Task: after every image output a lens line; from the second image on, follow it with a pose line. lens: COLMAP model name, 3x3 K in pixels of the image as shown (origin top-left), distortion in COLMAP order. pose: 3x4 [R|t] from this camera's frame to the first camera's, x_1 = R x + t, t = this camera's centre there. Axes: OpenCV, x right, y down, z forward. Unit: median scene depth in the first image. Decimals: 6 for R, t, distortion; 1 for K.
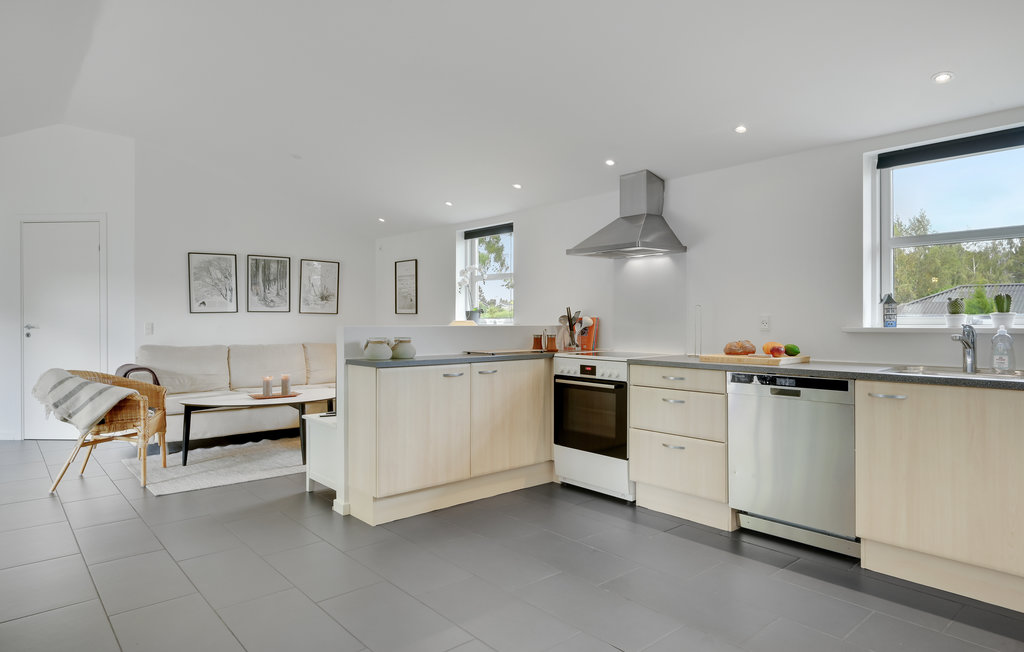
lens RADIAL K [[602.2, 0, 509.0], [0, 602.2, 318.2], [0, 0, 1]] dist [-0.010230, 0.005730]
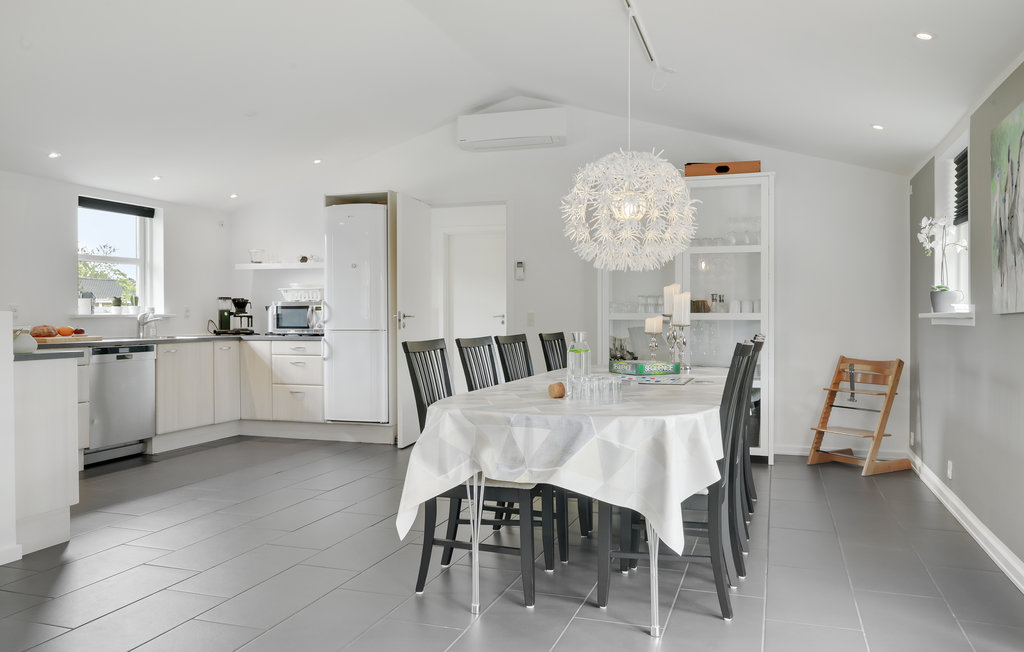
lens RADIAL K [[771.2, 0, 513.5], [0, 771.2, 322.3], [0, 0, 1]] dist [-0.031983, -0.006401]
pose [[-0.508753, -0.005362, 0.860896, -1.196812], [-0.002729, 0.999986, 0.004615, 0.018041], [-0.860908, -0.000001, -0.508760, 0.814368]]
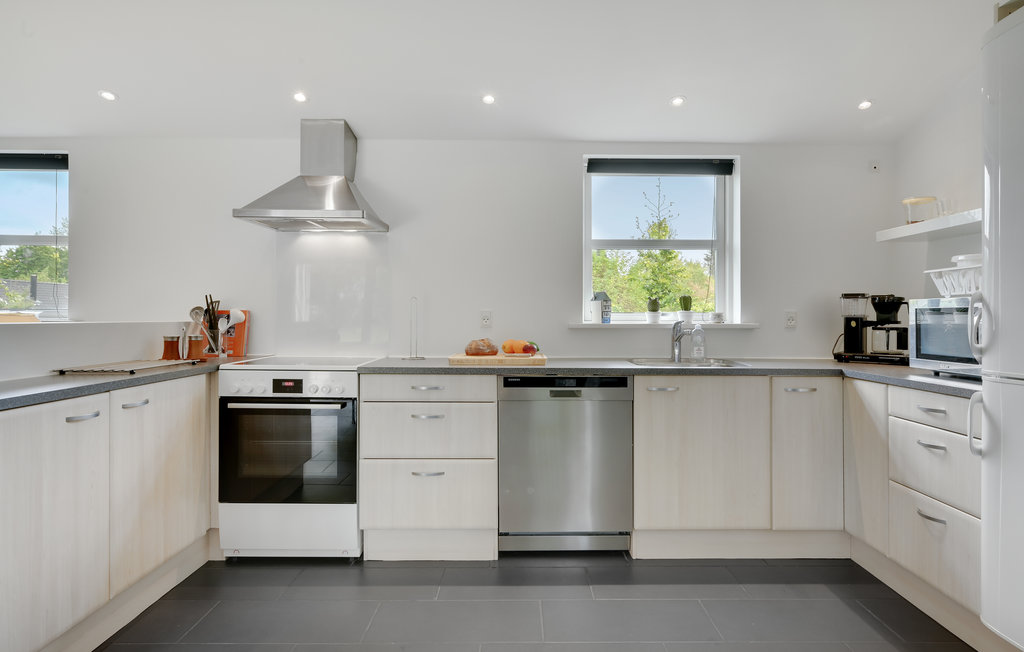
lens RADIAL K [[602.2, 0, 520.7], [0, 602.2, 316.8], [0, 0, 1]] dist [-0.010230, 0.005730]
pose [[0.643264, 0.005116, 0.765628, -0.213733], [-0.009344, 0.999956, 0.001168, 0.002887], [-0.765588, -0.007906, 0.643283, 0.328095]]
